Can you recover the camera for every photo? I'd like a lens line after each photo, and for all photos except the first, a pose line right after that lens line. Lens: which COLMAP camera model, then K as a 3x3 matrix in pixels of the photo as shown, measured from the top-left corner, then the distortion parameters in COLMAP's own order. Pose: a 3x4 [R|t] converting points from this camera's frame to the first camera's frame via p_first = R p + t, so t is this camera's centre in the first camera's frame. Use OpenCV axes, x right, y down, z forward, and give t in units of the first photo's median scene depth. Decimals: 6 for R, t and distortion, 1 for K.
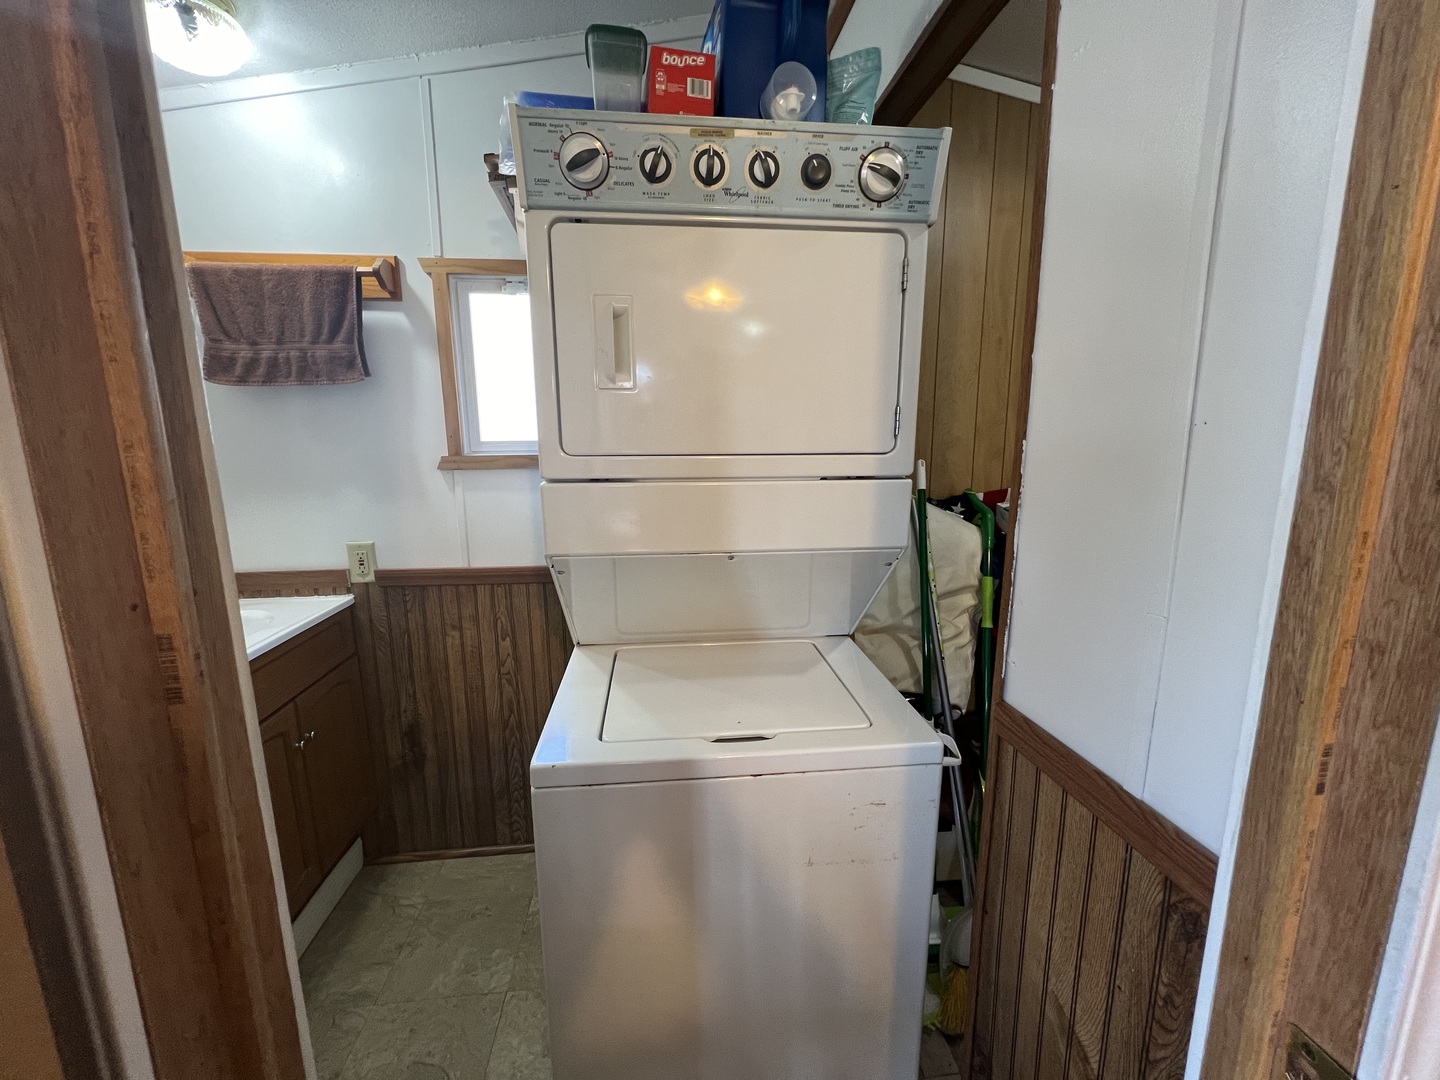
lens RADIAL K [[578.3, 0, 717.8], [0, 578.3, 537.1], [0, 0, 1]] dist [-0.003691, 0.000118]
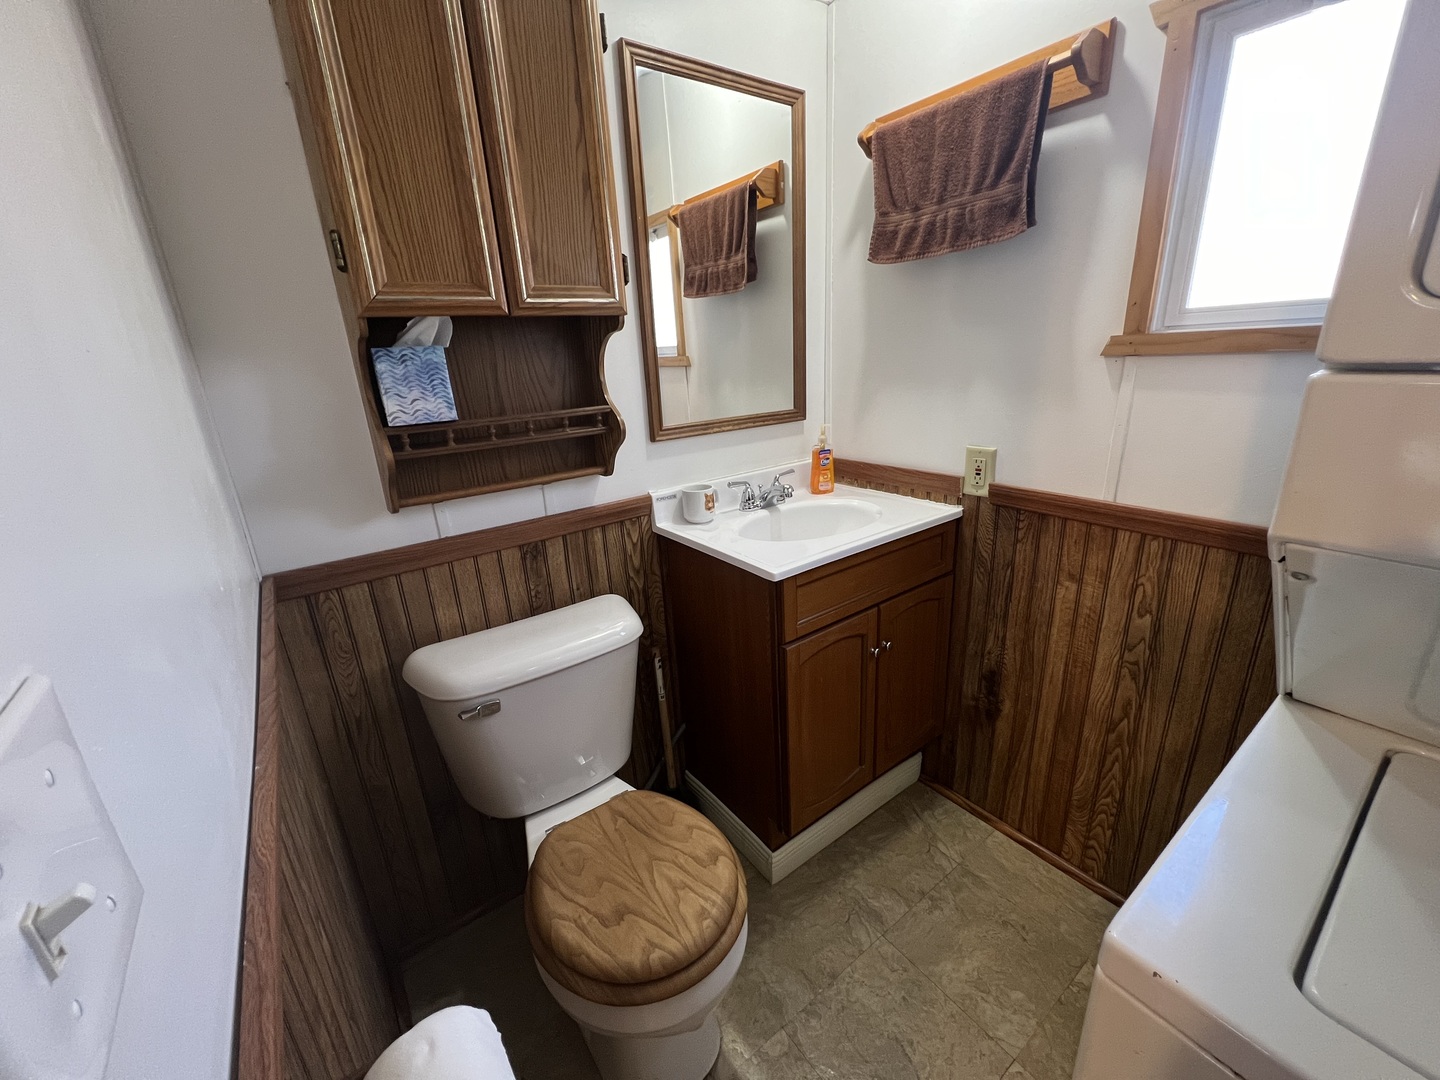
lens RADIAL K [[578.3, 0, 717.3], [0, 578.3, 538.6], [0, 0, 1]] dist [-0.003691, 0.000118]
pose [[0.502427, 0.250884, -0.827420, -0.085811], [-0.103753, 0.967555, 0.230374, -0.016320], [0.858372, -0.029898, 0.512156, 0.237185]]
